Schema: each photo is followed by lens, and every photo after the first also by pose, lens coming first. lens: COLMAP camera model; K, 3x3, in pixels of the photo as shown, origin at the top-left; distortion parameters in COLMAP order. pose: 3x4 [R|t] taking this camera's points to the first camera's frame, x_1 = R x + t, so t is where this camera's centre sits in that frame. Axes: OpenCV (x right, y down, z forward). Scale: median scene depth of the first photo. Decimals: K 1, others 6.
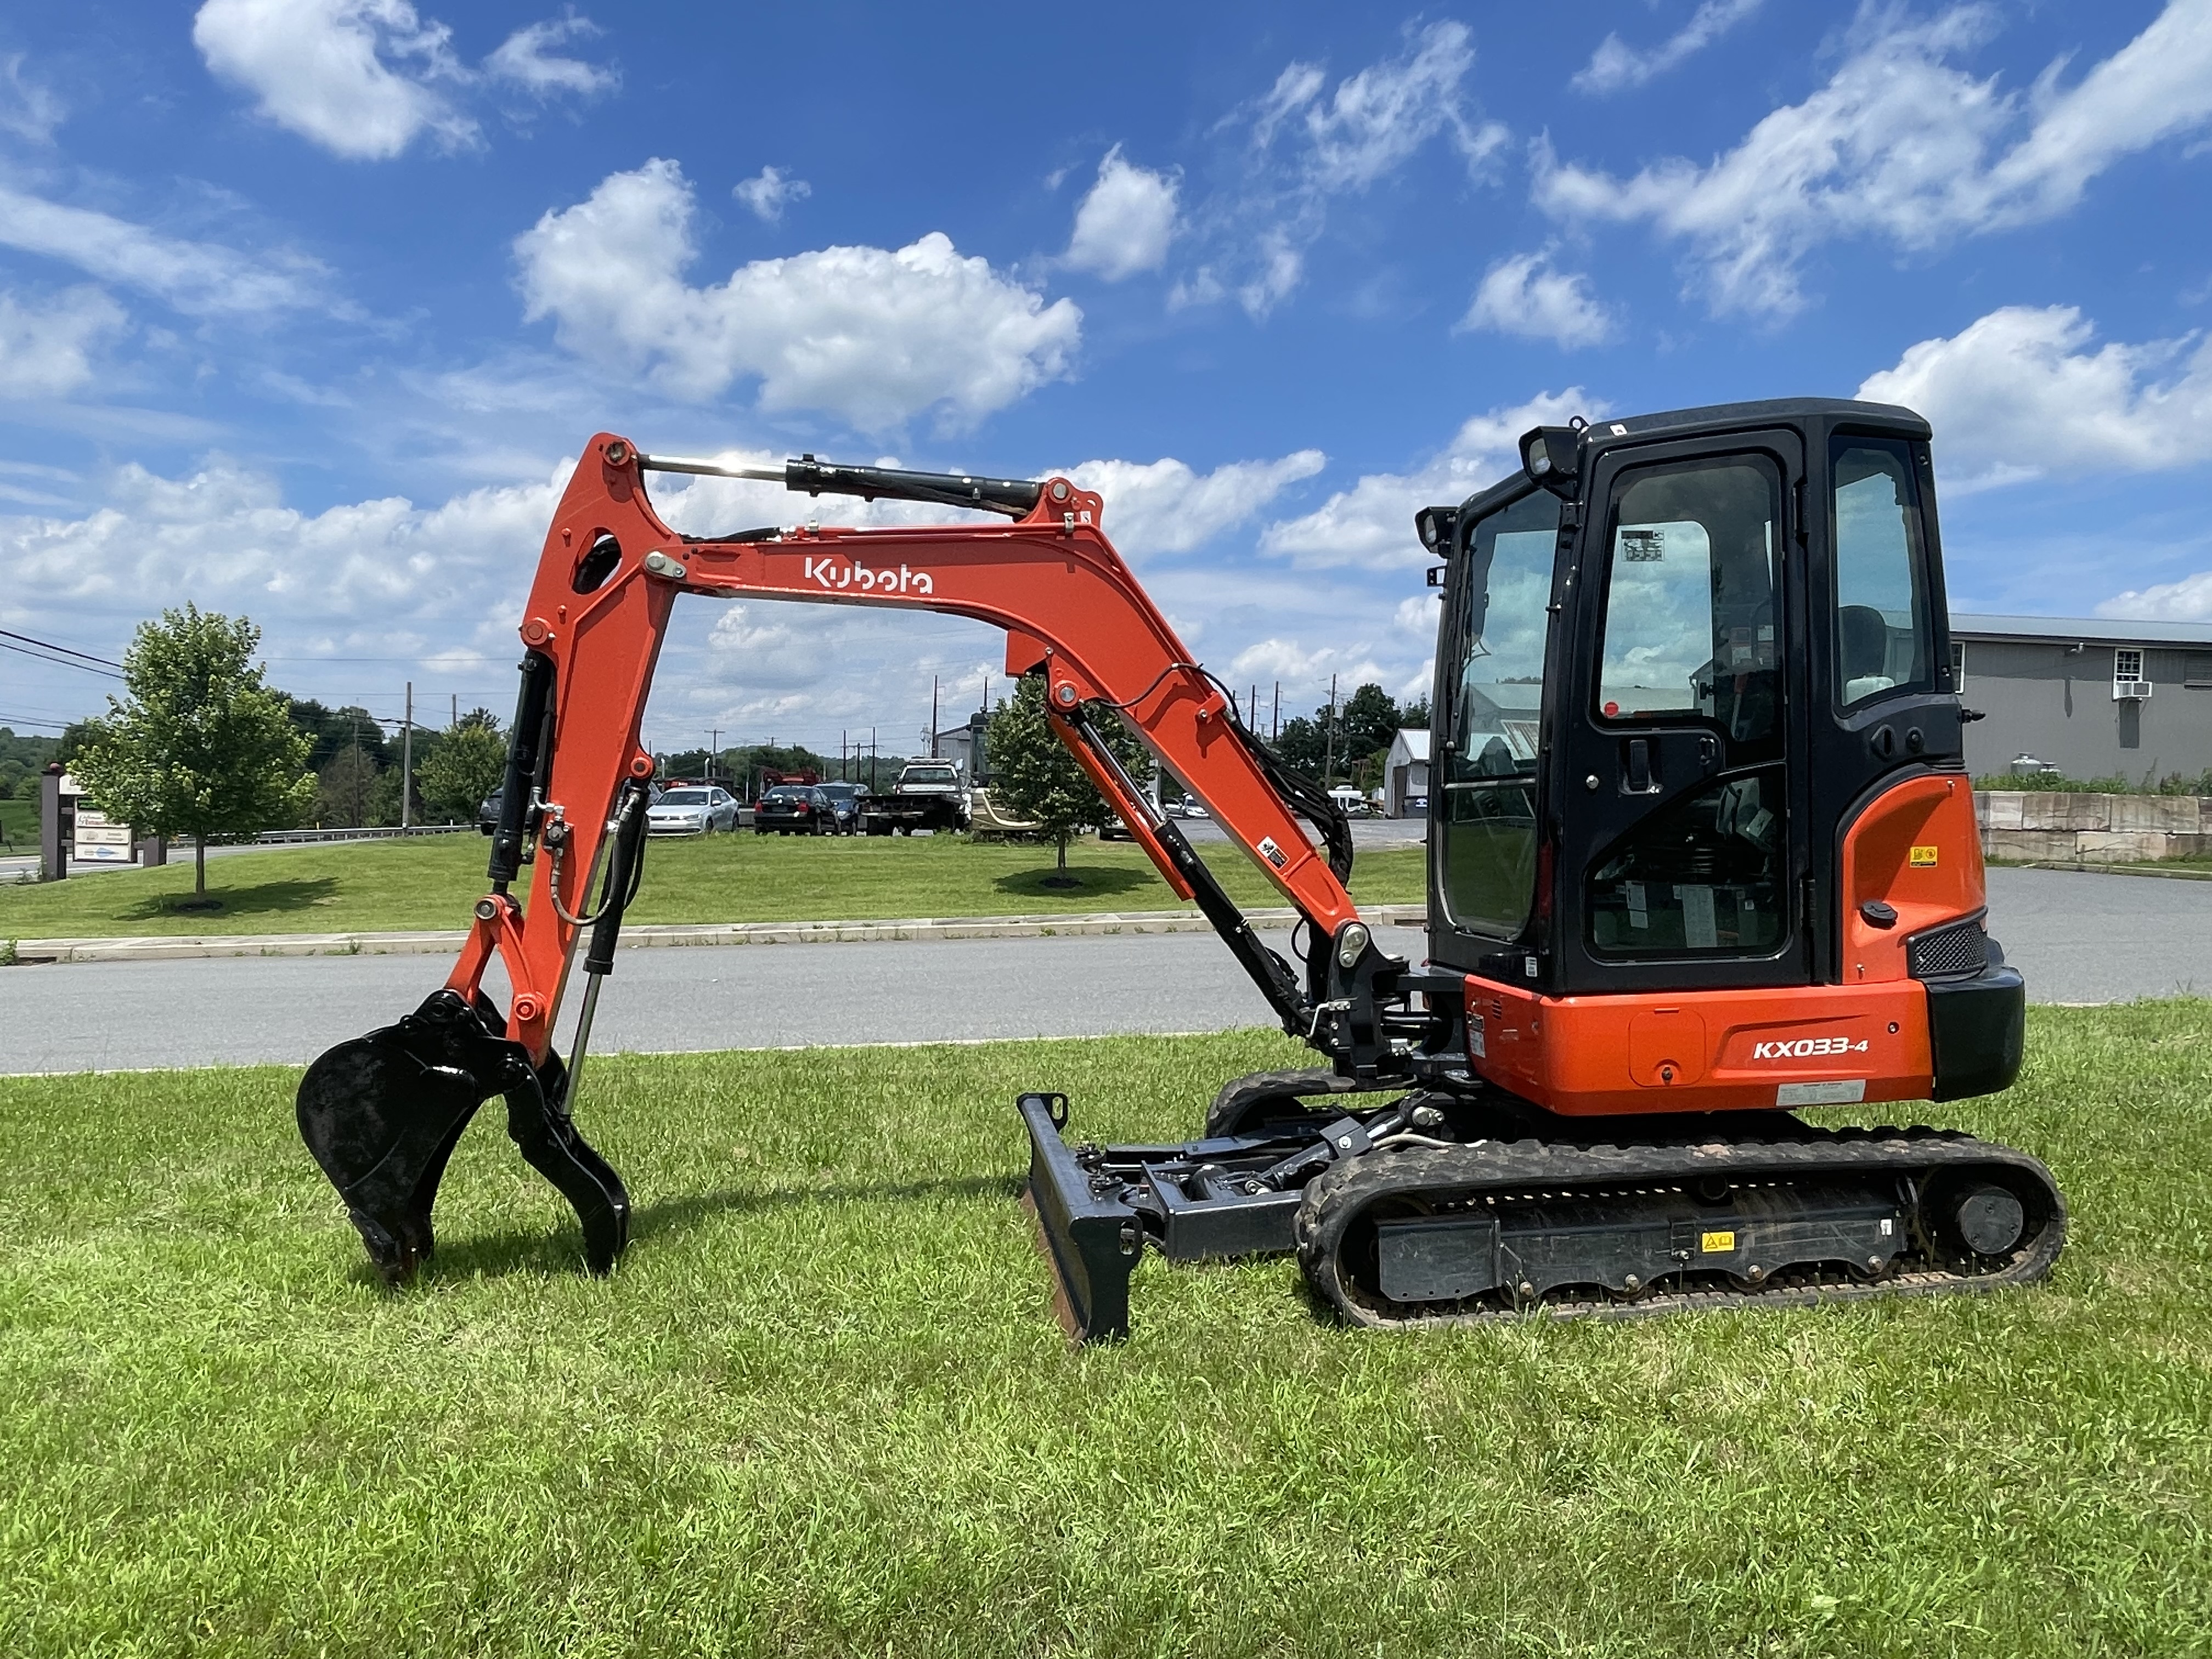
lens RADIAL K [[1379.1, 0, 1083.1], [0, 1379.1, 826.2], [0, 0, 1]] dist [0.002187, -0.010211]
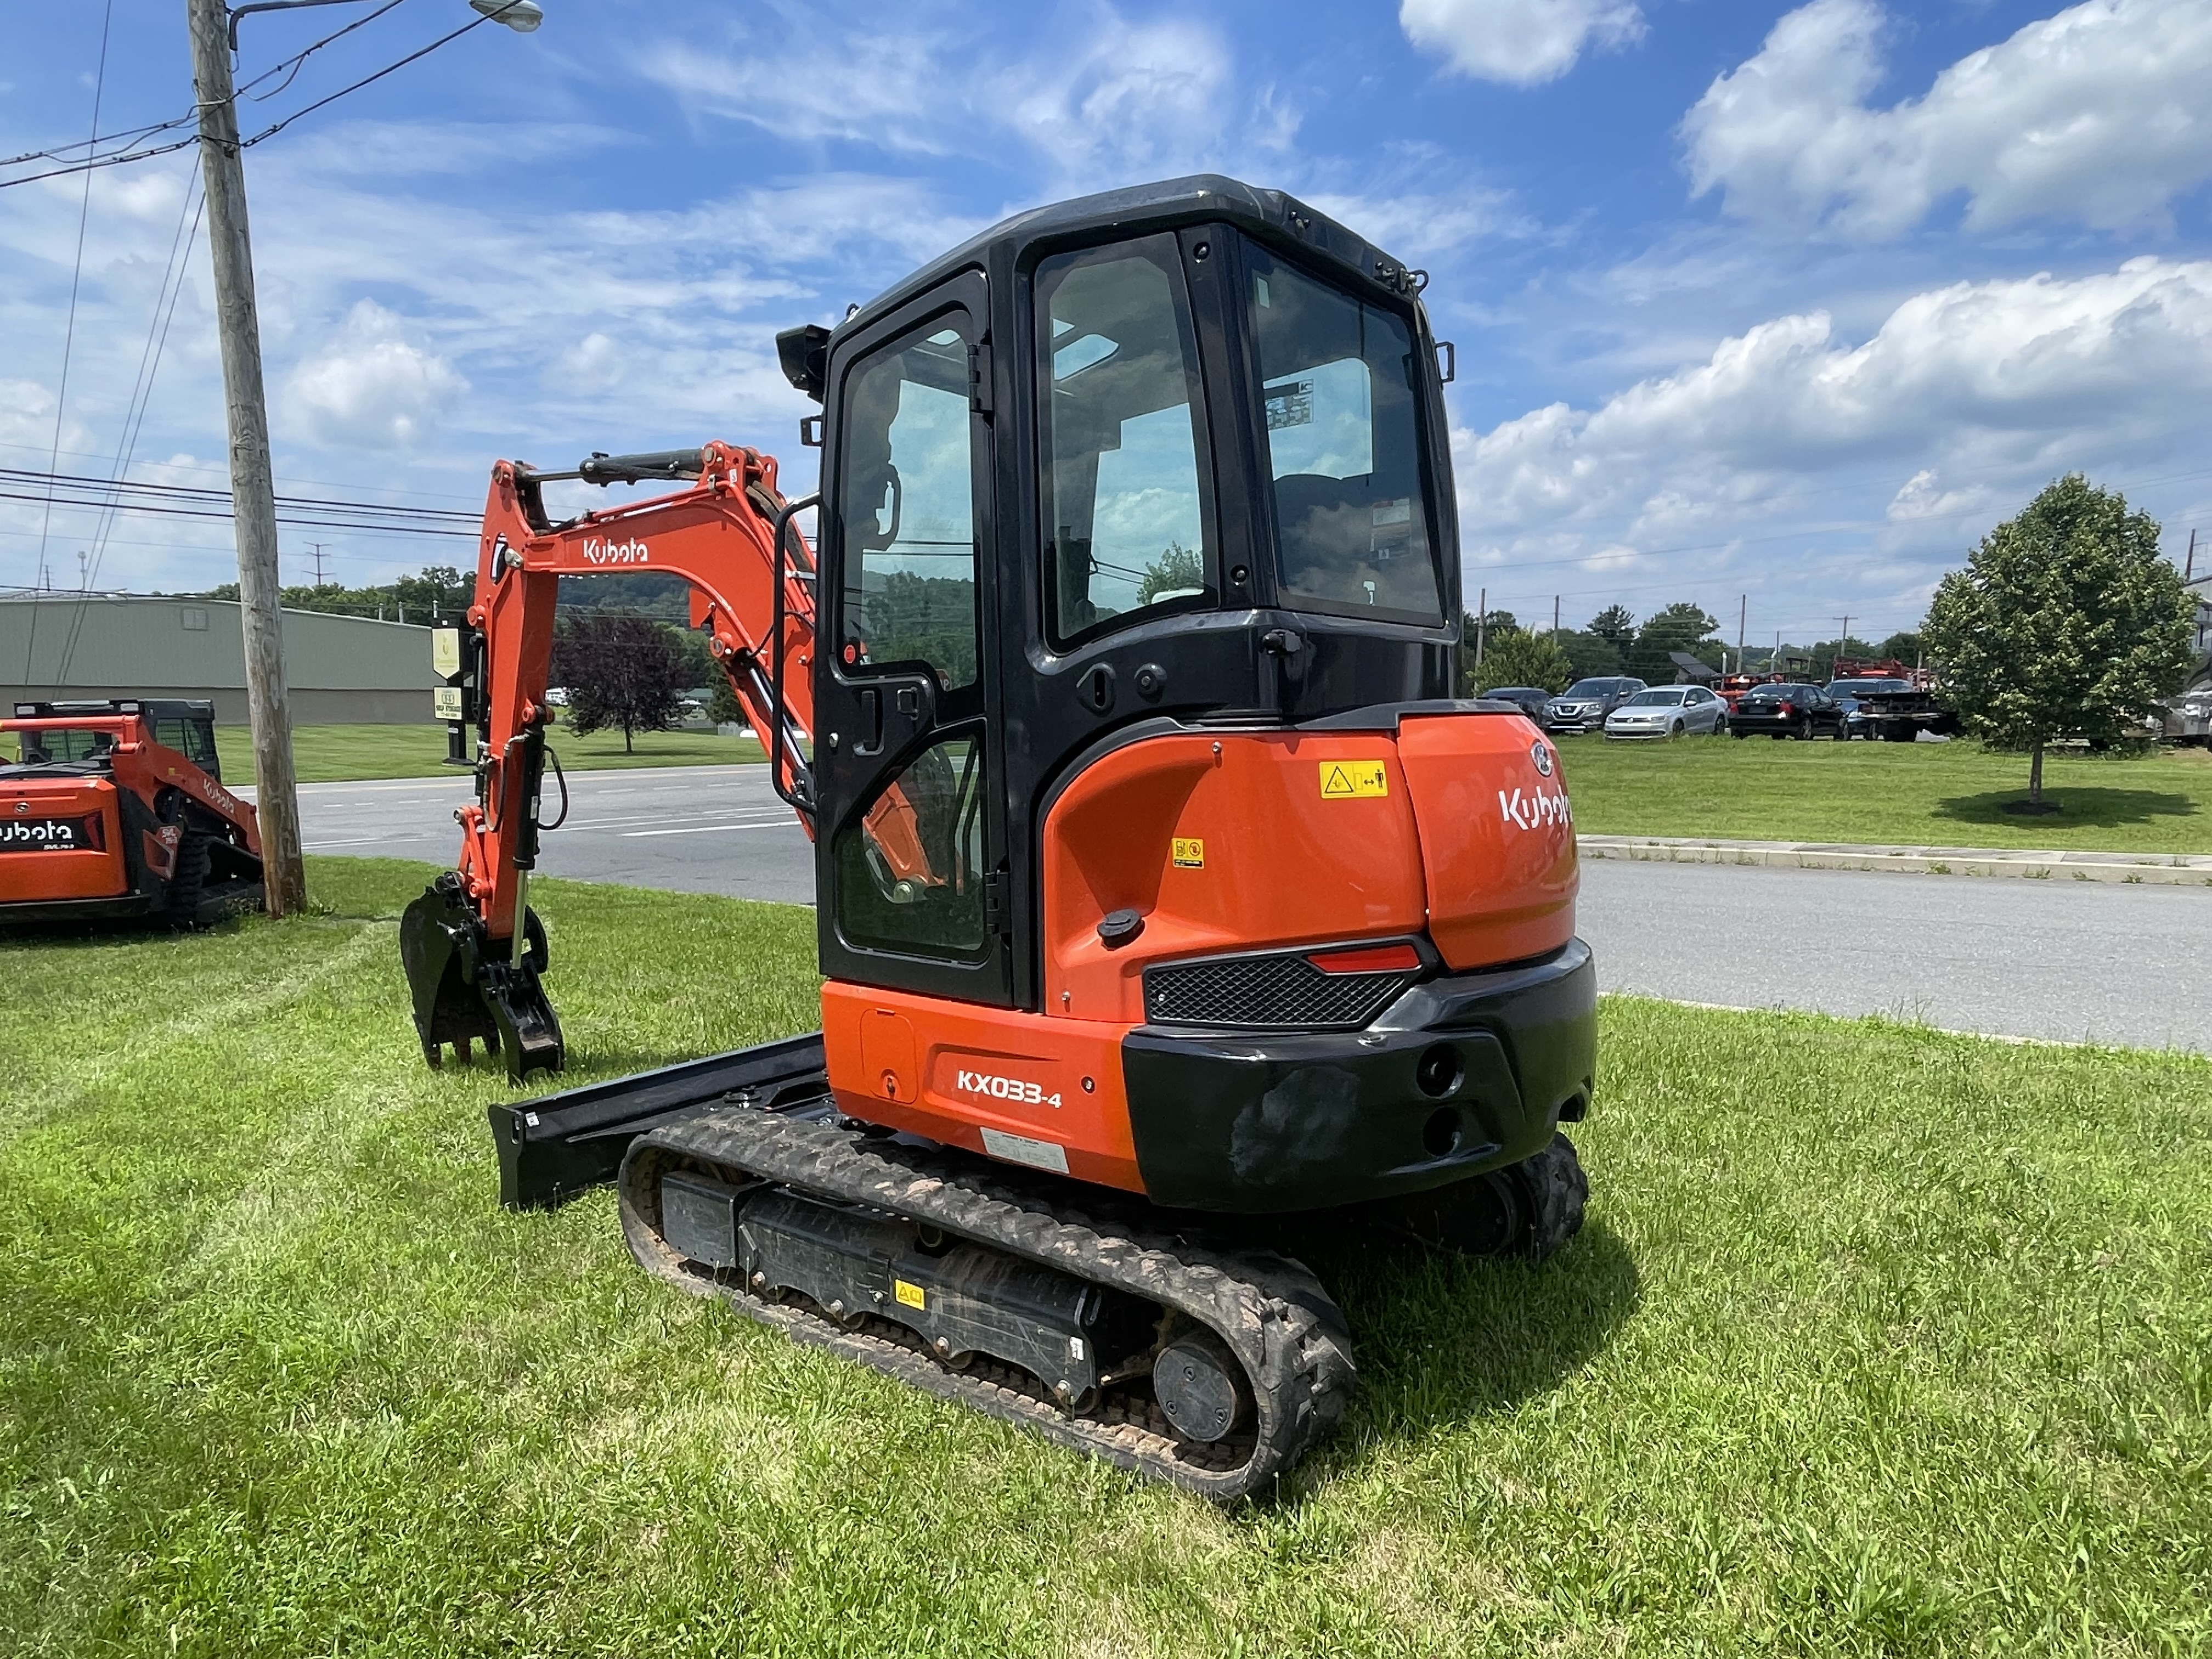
lens RADIAL K [[1379.1, 0, 1086.5], [0, 1379.1, 834.6], [0, 0, 1]] dist [0.002187, -0.010211]
pose [[0.706356, 0.061845, -0.705150, 0.187989], [-0.004383, 0.996539, 0.083010, -0.007714], [0.707843, -0.055544, 0.704182, 0.085580]]
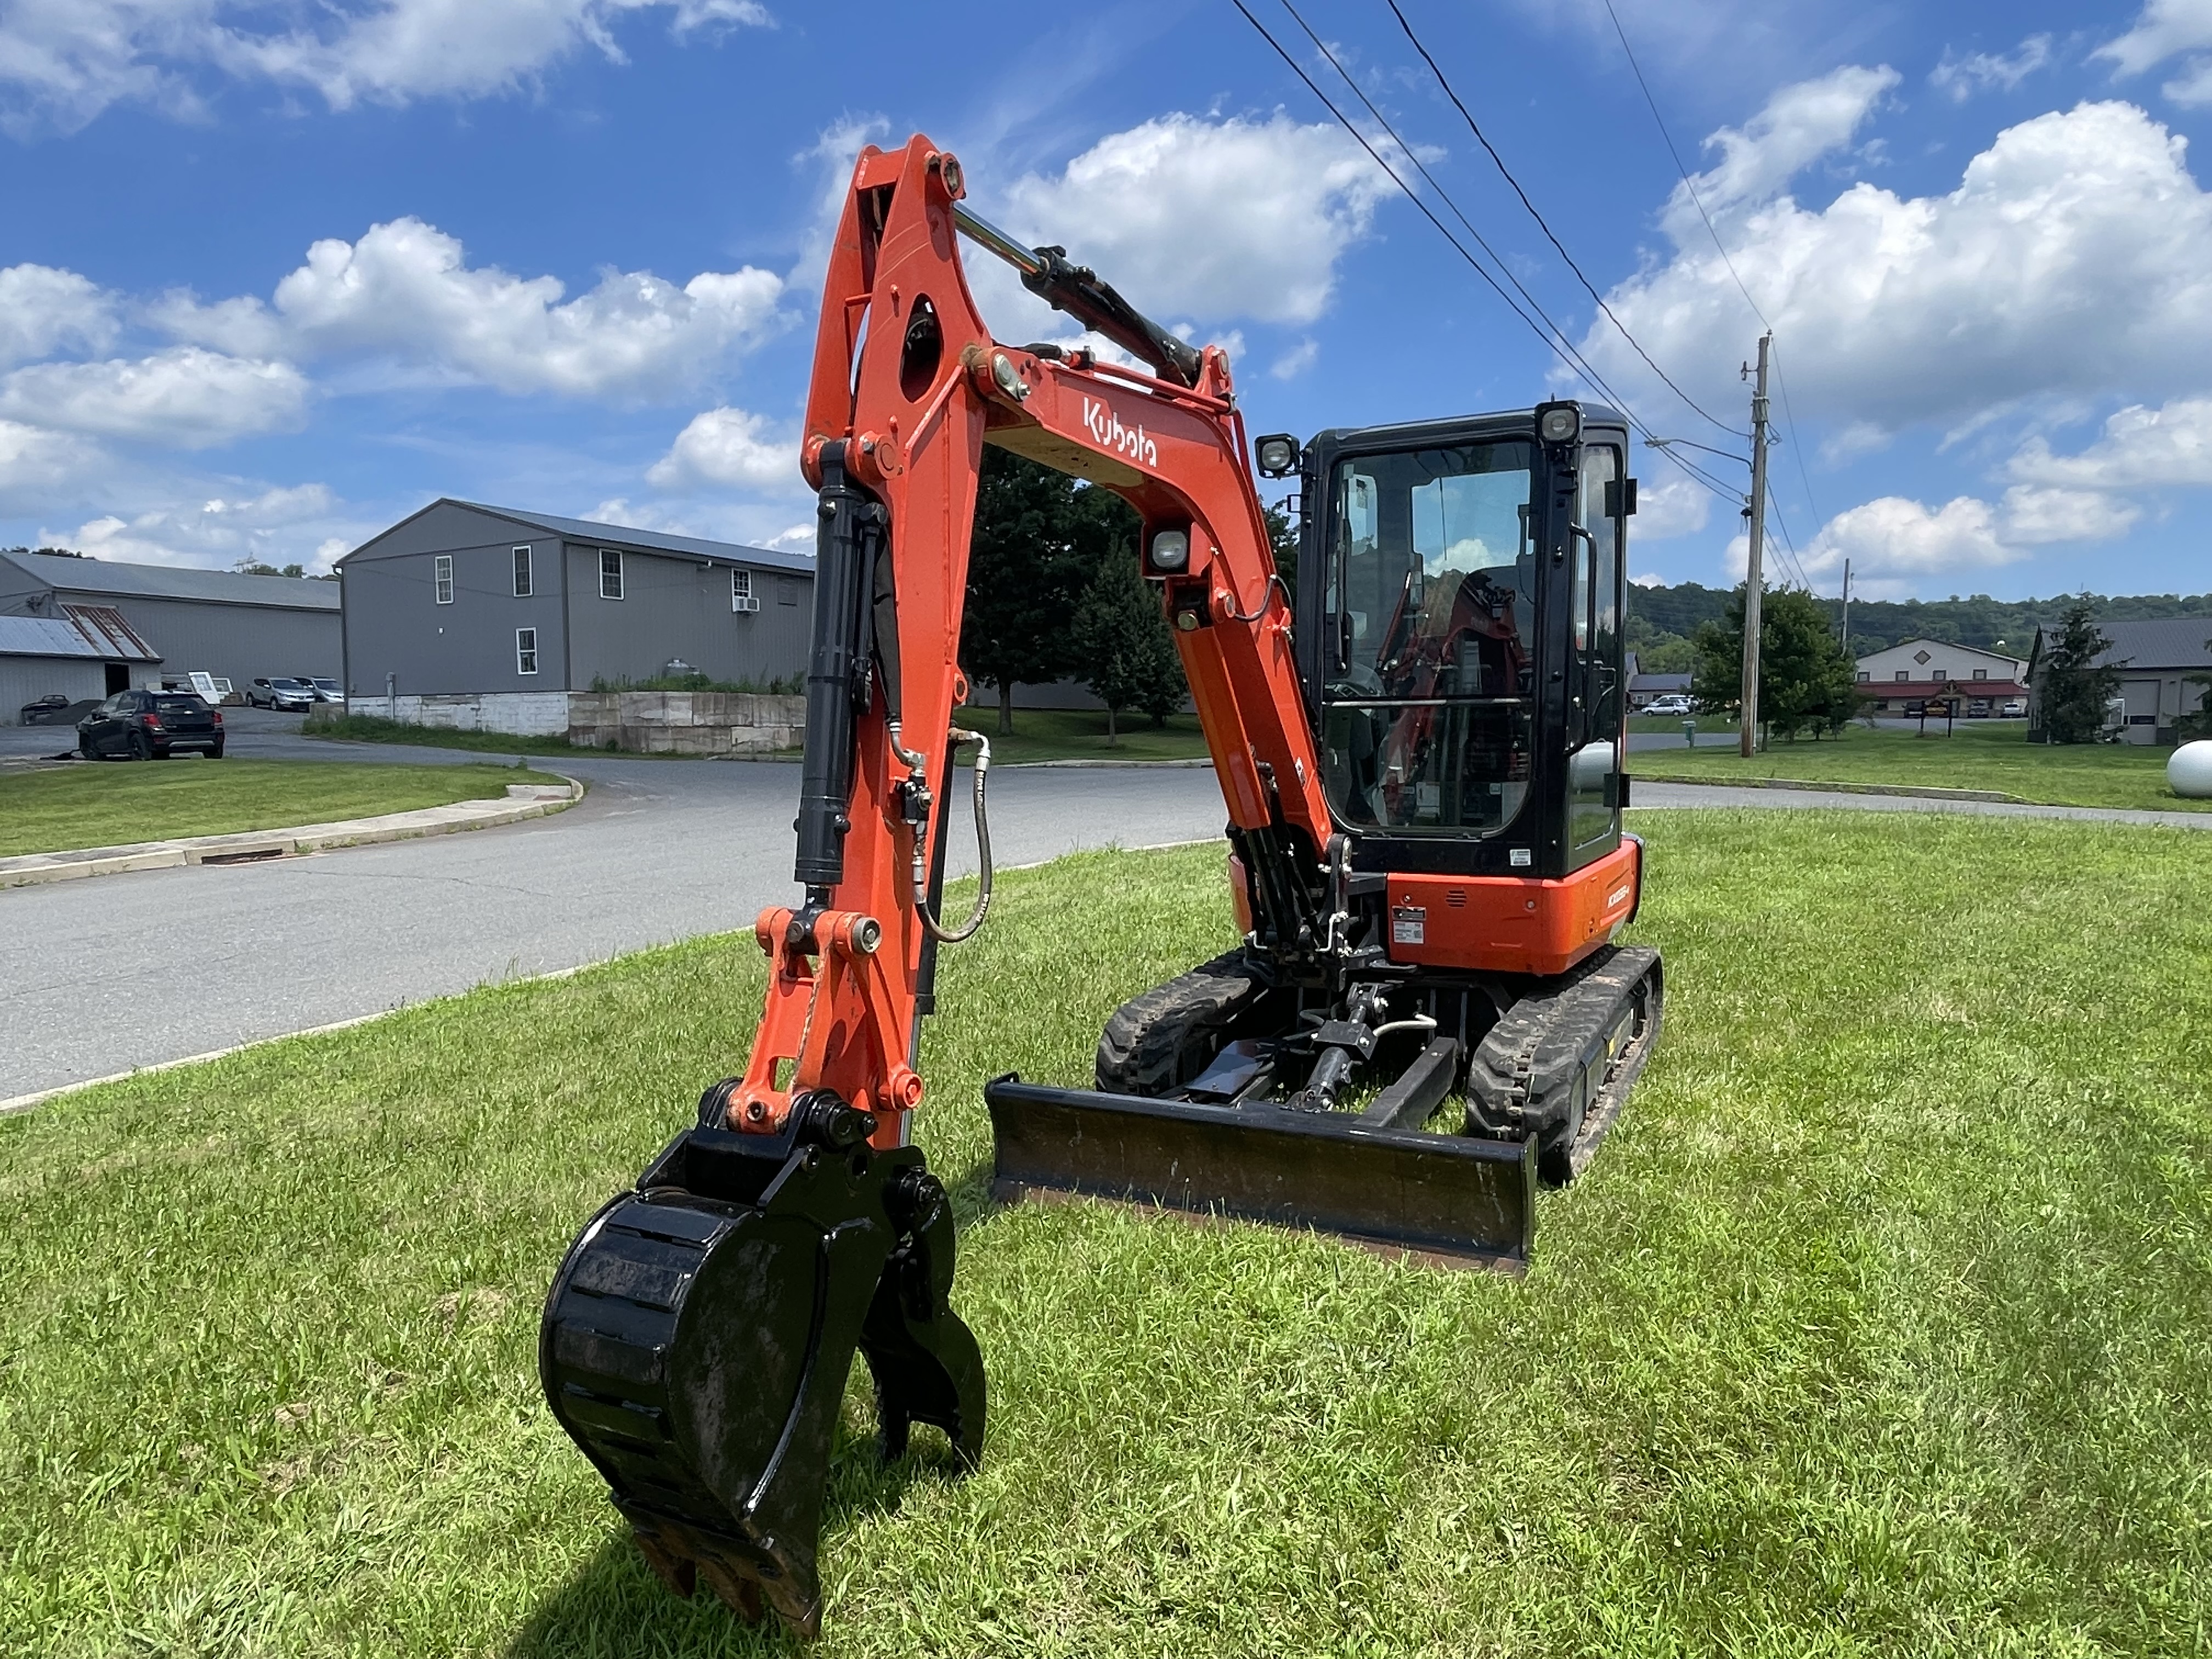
lens RADIAL K [[1444.3, 0, 1107.6], [0, 1444.3, 829.6], [0, 0, 1]] dist [-0.002623, -0.000981]
pose [[0.546941, -0.079317, 0.833405, -0.162604], [0.018755, 0.996413, 0.082523, -0.005780], [-0.836961, -0.029504, 0.546467, 0.109024]]
